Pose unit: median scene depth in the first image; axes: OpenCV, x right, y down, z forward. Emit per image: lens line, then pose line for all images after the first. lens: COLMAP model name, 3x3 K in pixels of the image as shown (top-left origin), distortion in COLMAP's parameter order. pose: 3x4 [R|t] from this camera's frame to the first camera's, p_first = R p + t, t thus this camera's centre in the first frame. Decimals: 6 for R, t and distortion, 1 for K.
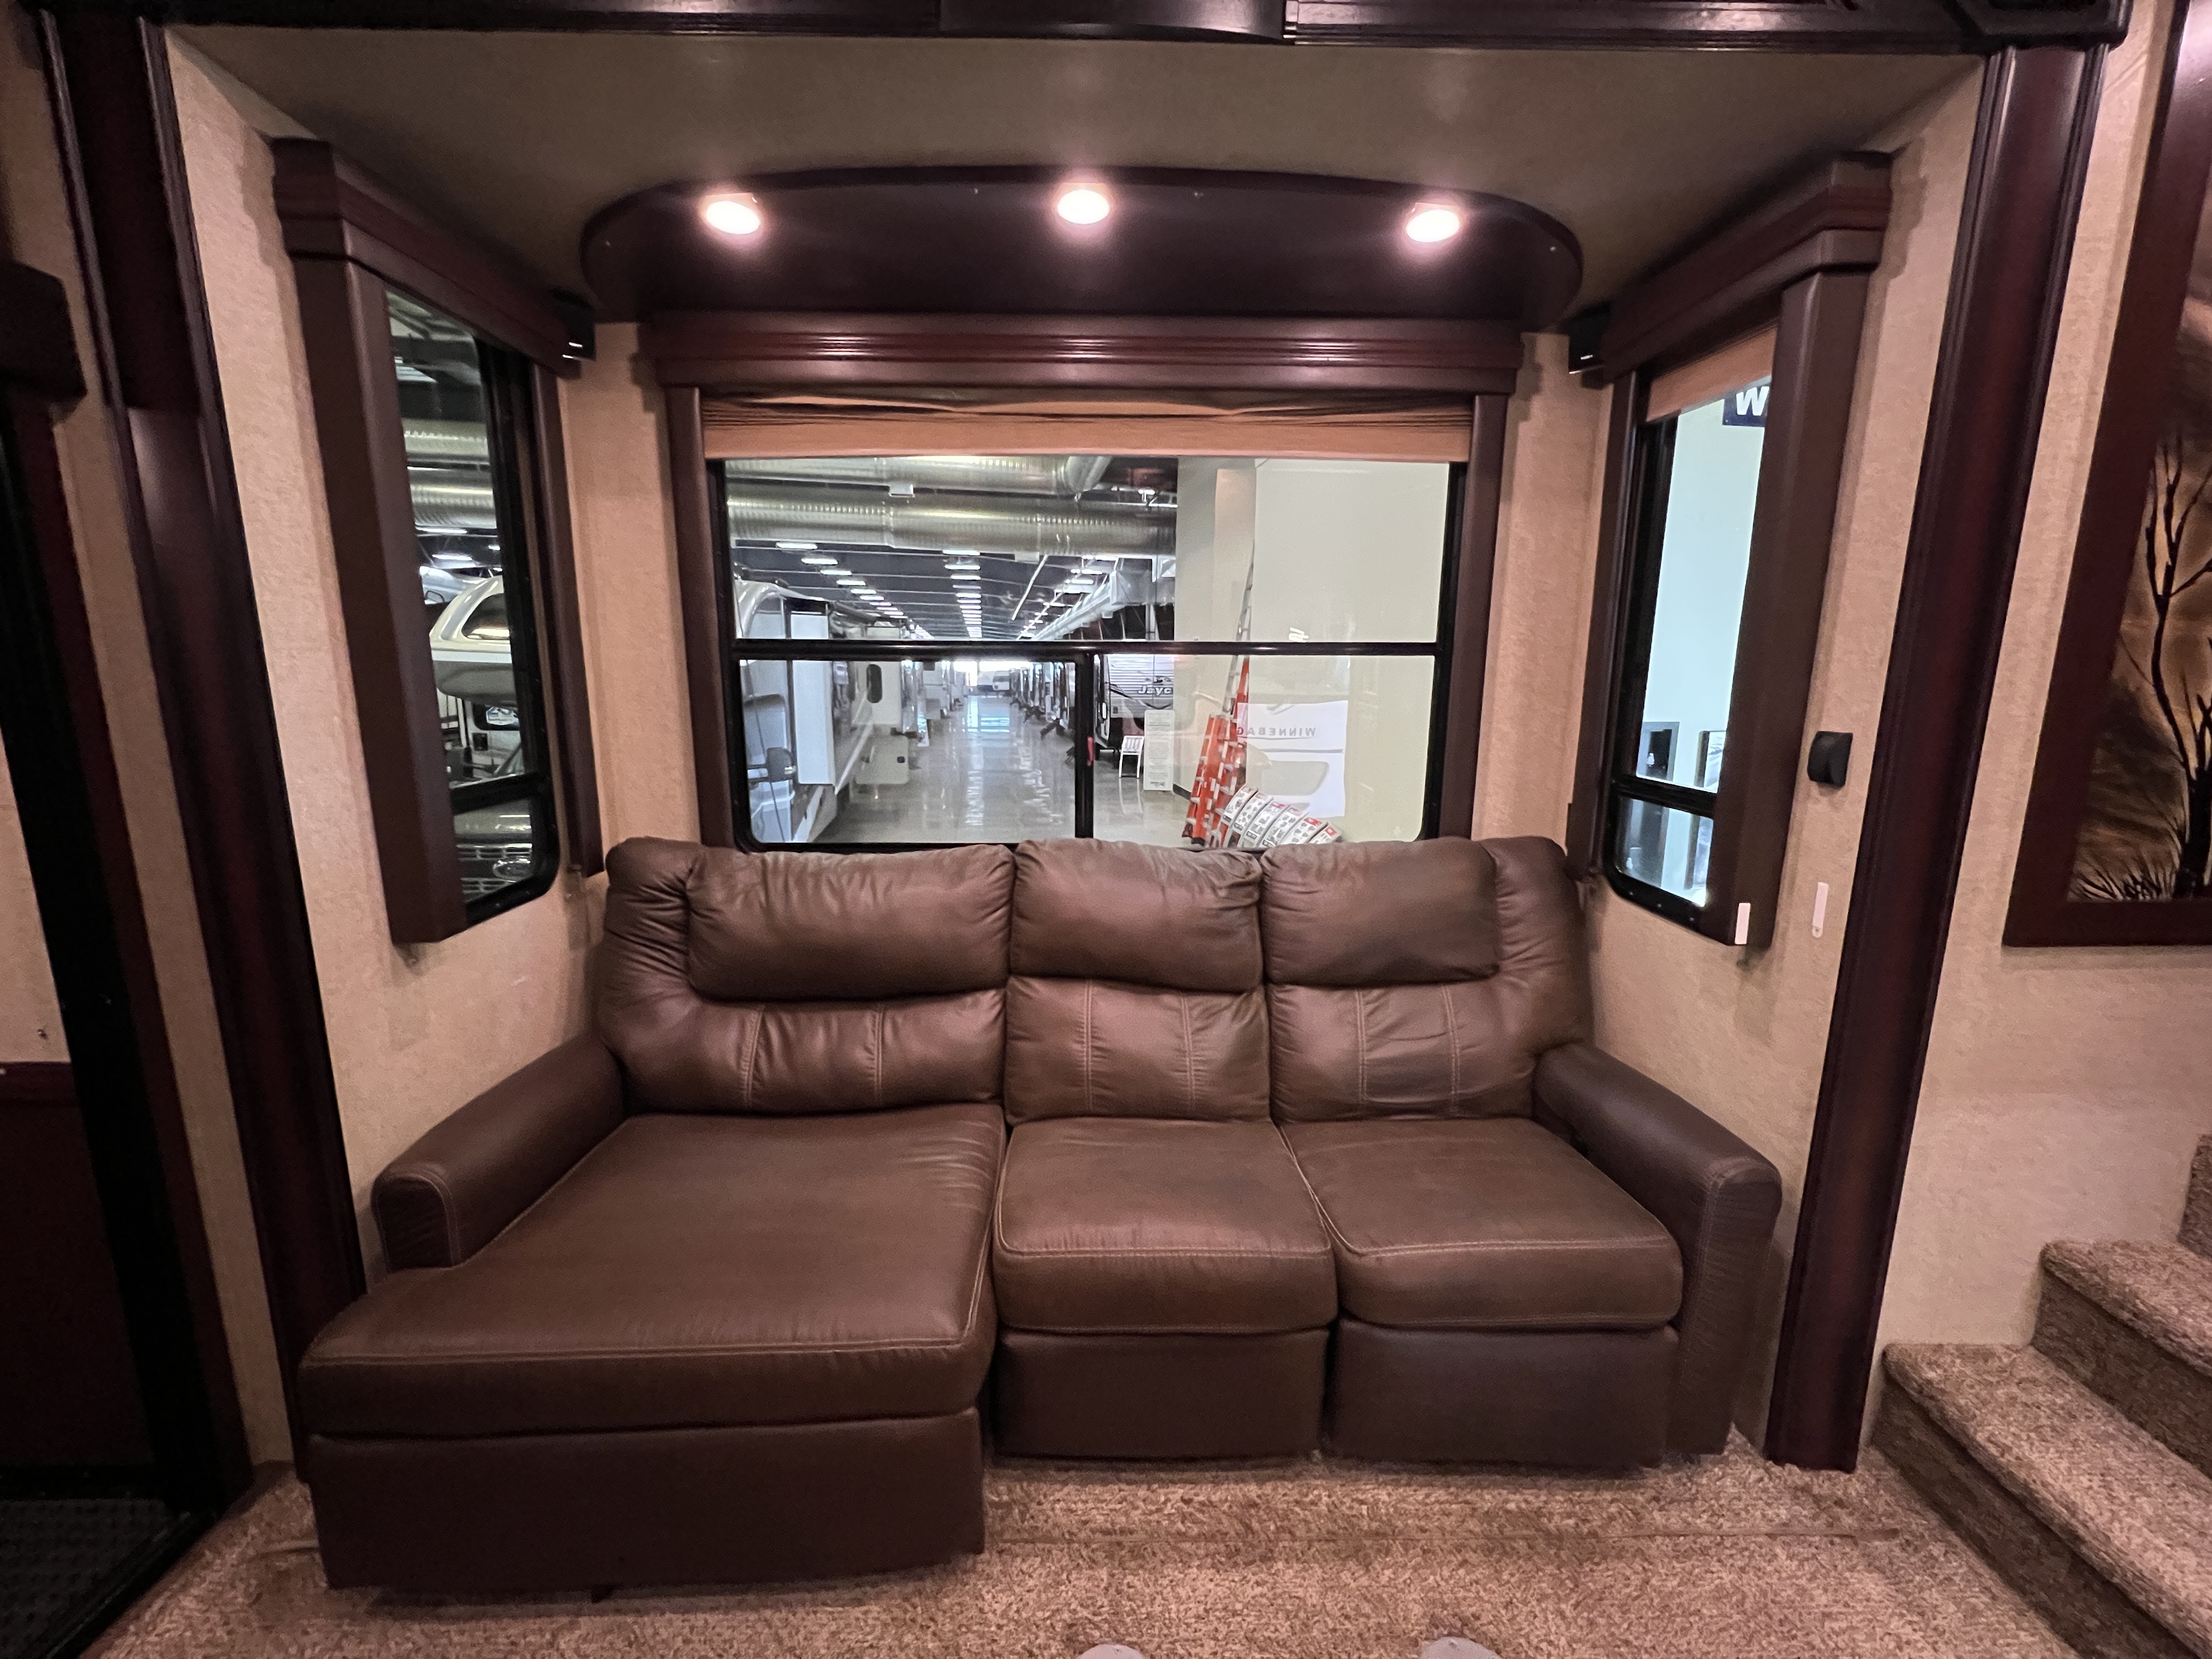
lens RADIAL K [[891.3, 0, 1103.7], [0, 891.3, 825.9], [0, 0, 1]] dist [-0.001771, -0.000398]
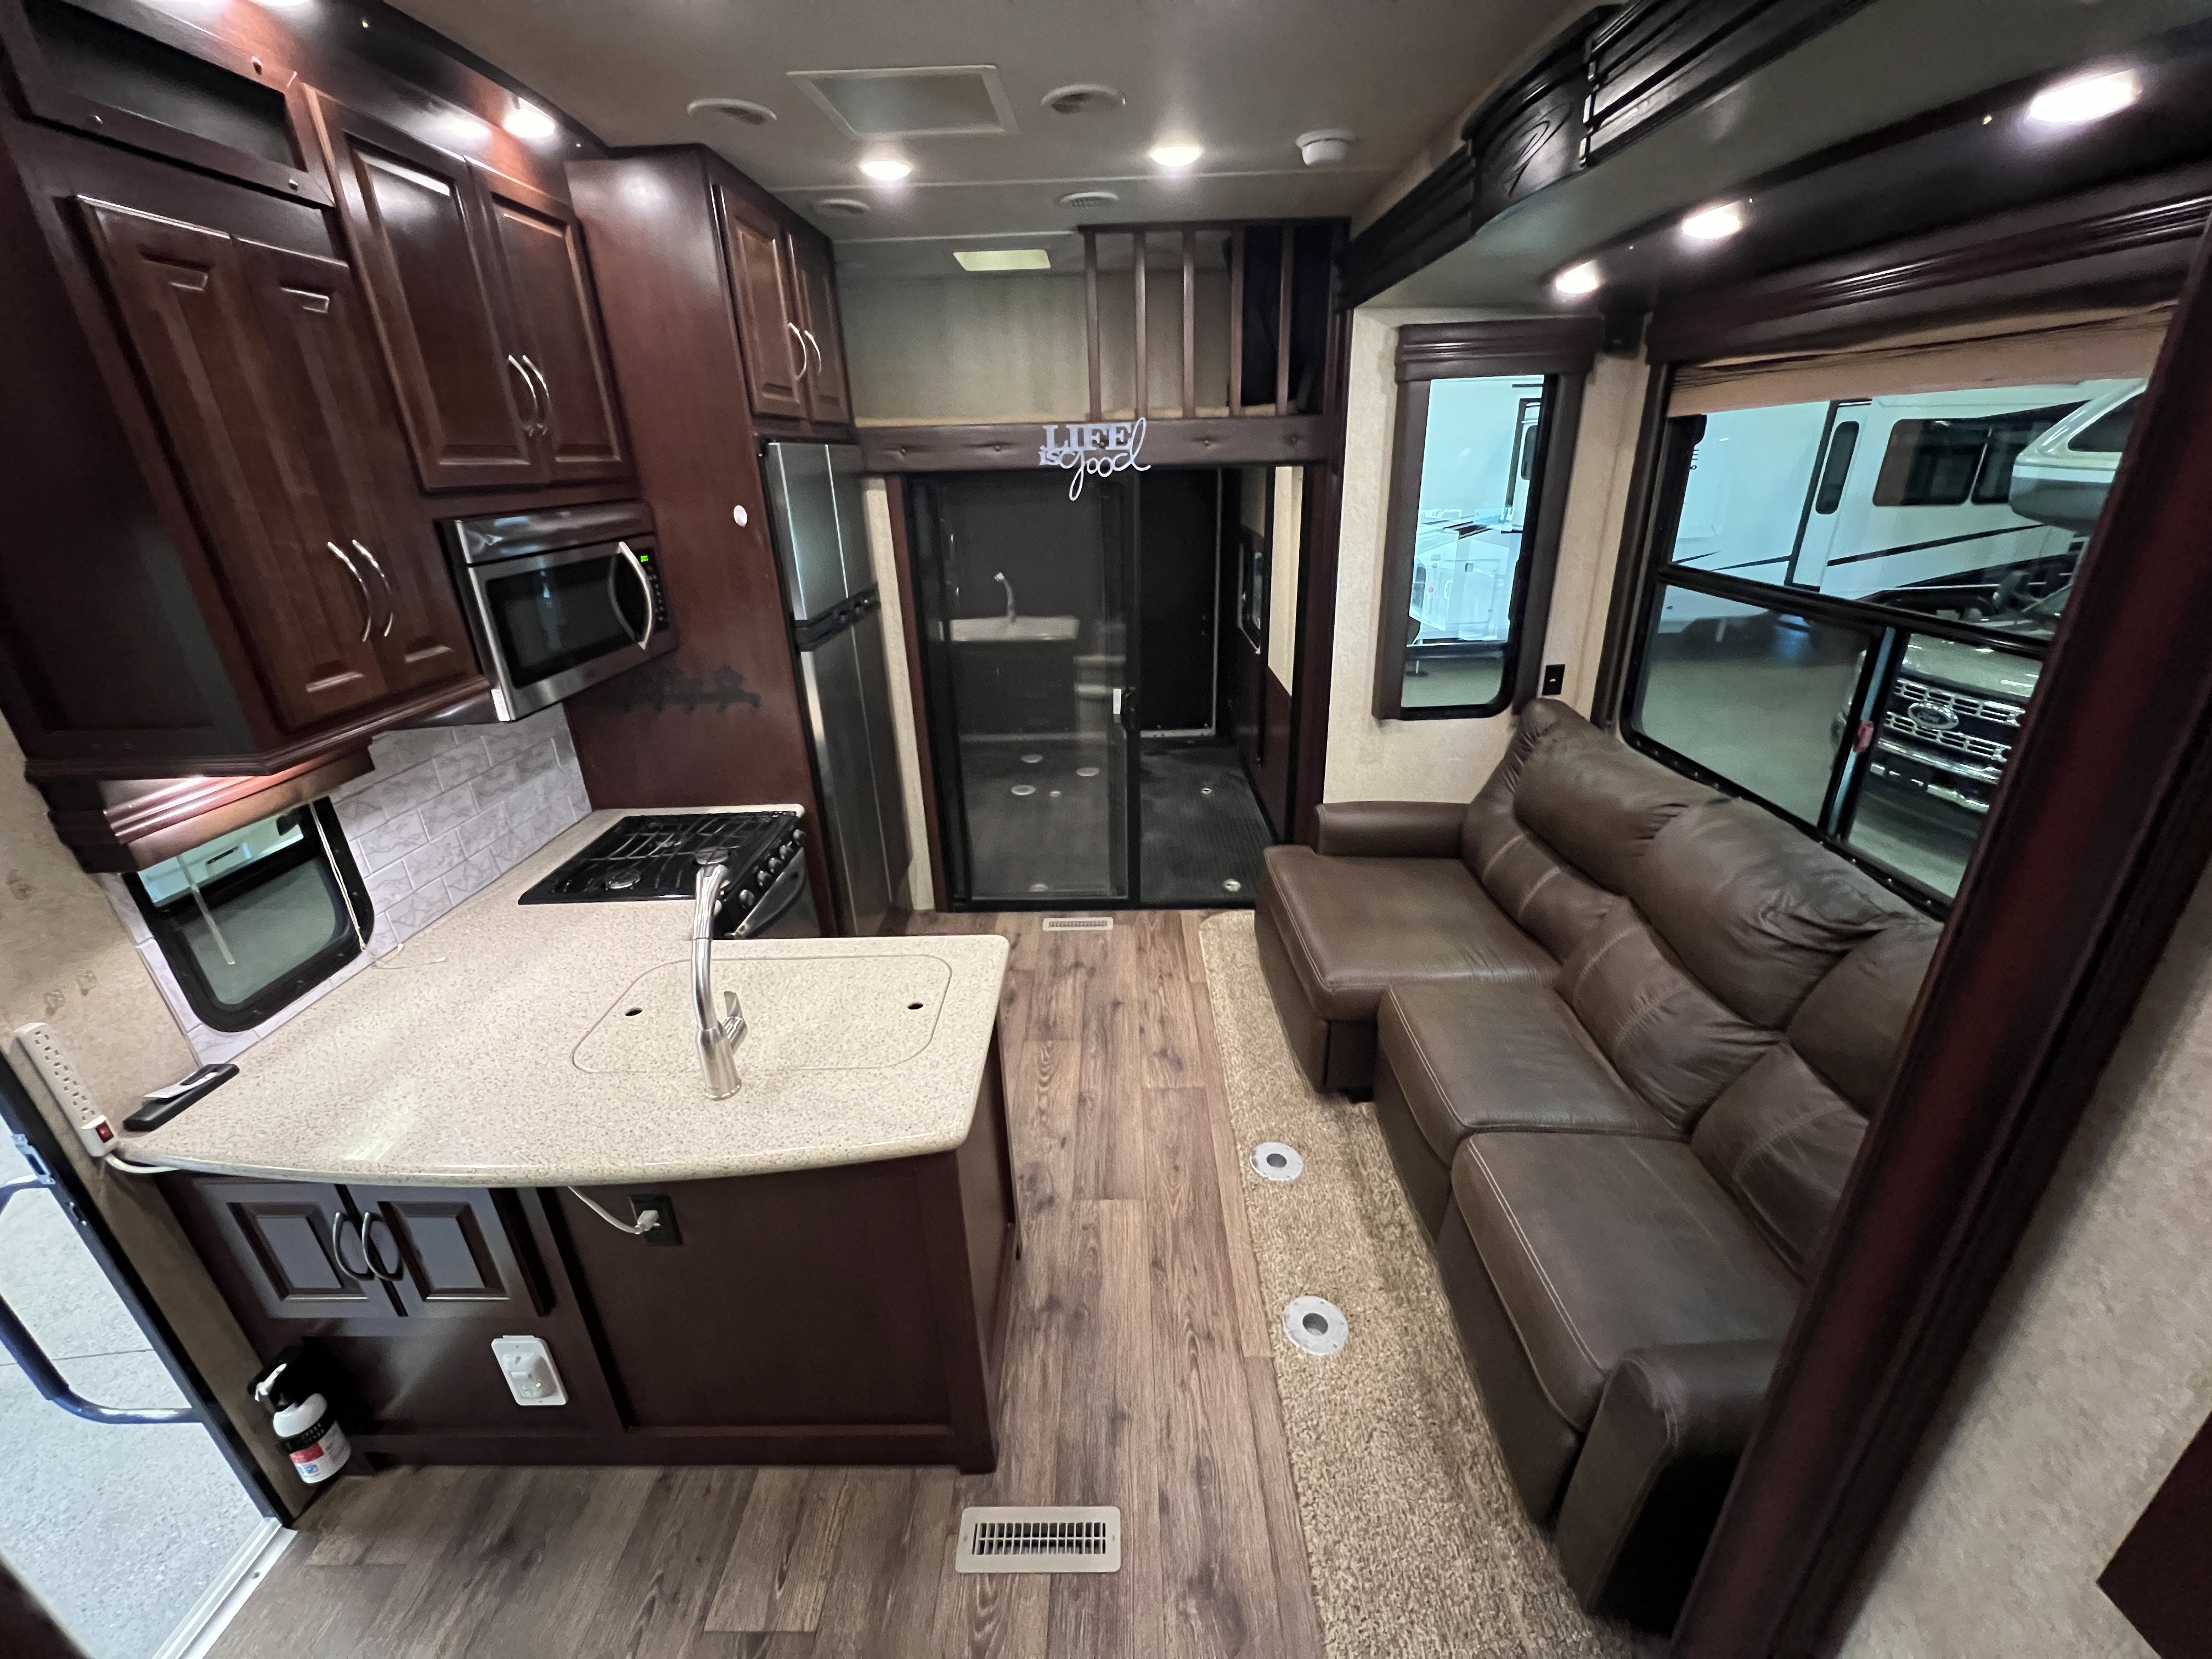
lens RADIAL K [[891.3, 0, 1106.6], [0, 891.3, 830.0], [0, 0, 1]] dist [-0.001771, -0.000398]
pose [[-0.026675, 0.391857, -0.919639, 1.281064], [-0.143843, 0.908888, 0.391448, -0.359152], [0.989241, 0.142726, 0.032121, 0.356369]]
